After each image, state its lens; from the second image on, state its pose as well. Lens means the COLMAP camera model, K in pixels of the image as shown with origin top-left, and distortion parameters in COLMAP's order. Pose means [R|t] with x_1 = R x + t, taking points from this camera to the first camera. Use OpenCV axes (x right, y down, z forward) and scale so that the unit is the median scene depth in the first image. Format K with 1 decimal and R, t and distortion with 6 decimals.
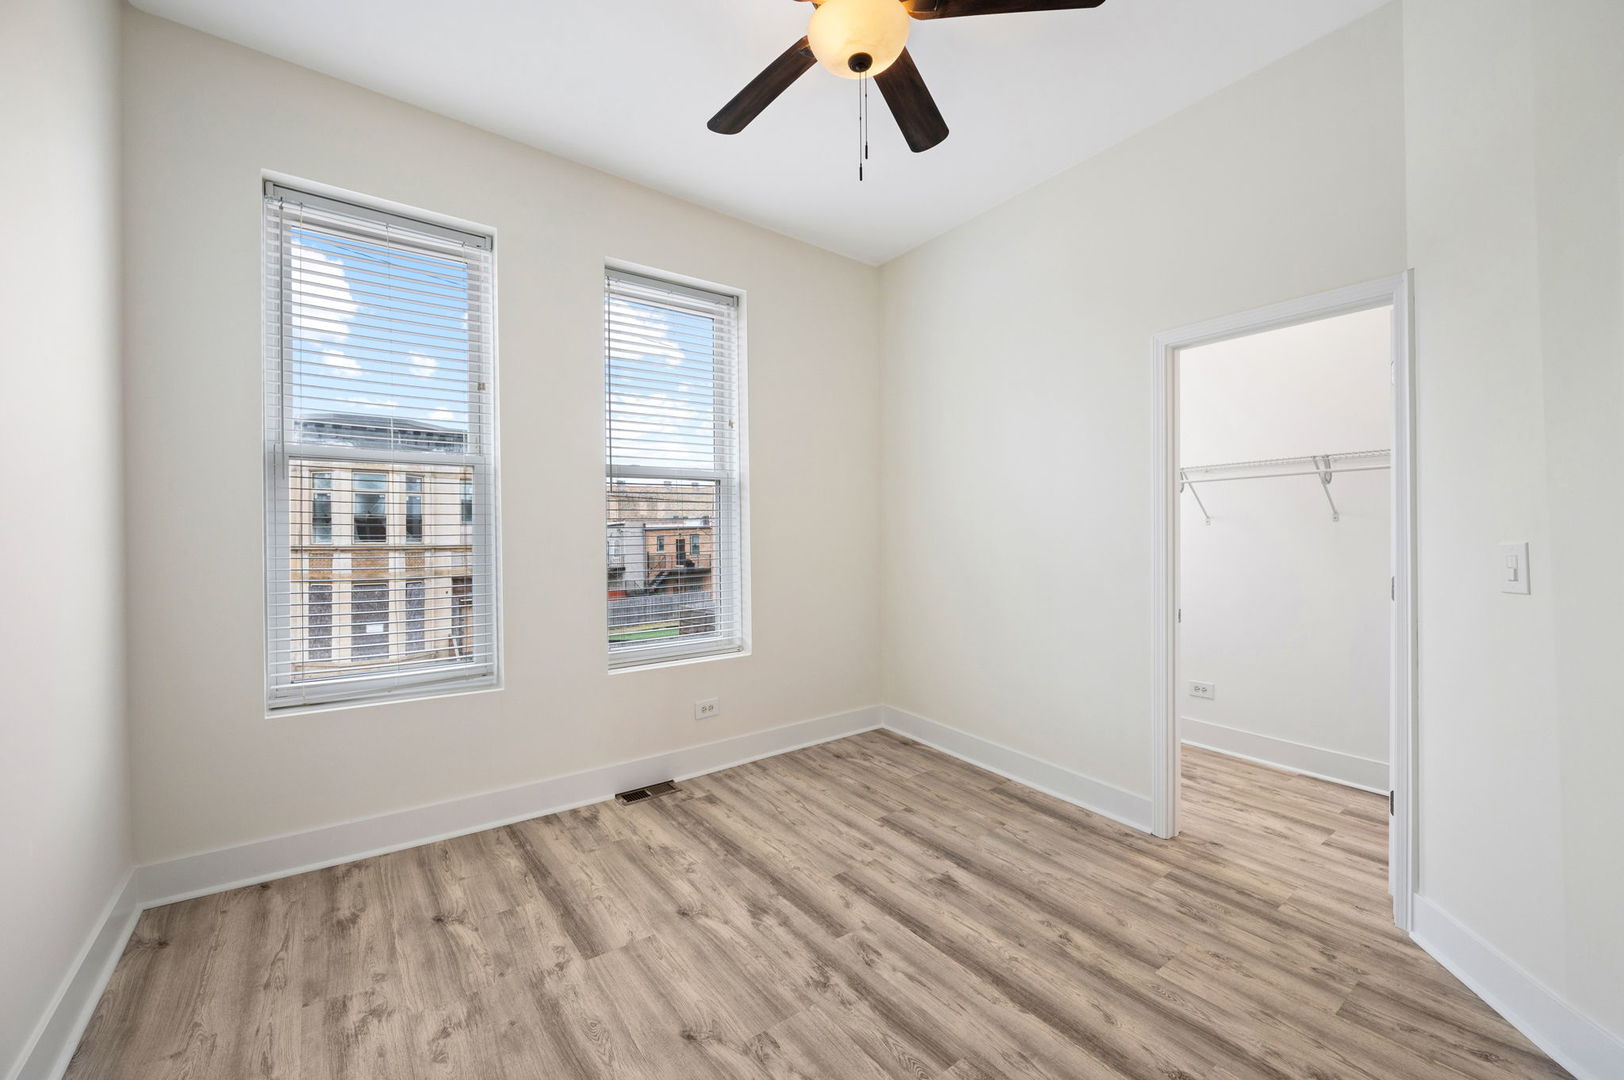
lens RADIAL K [[674.7, 0, 812.0], [0, 674.7, 540.0], [0, 0, 1]] dist [-0.001330, -0.000233]
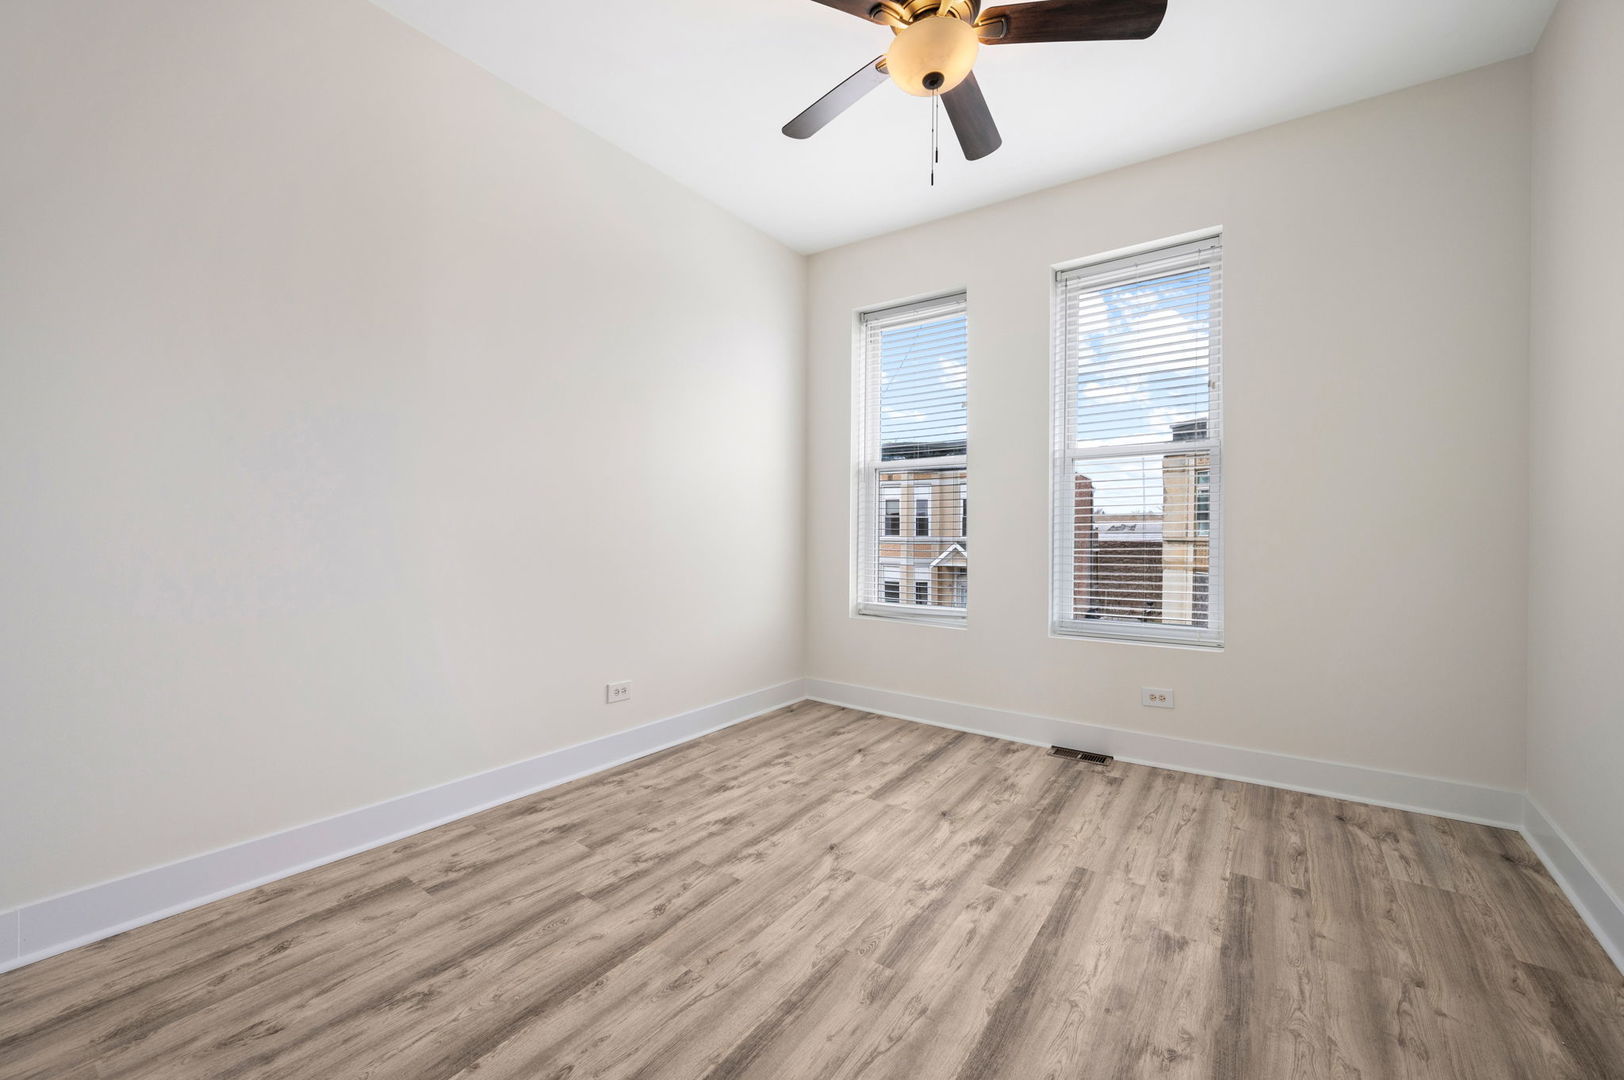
lens RADIAL K [[644.7, 0, 810.9], [0, 644.7, 542.2], [0, 0, 1]] dist [0.000459, -0.000134]
pose [[0.298948, 0.022190, -0.954012, 0.755040], [-0.012558, 0.999735, 0.019319, 0.019553], [0.954187, 0.006205, 0.299147, 0.339647]]
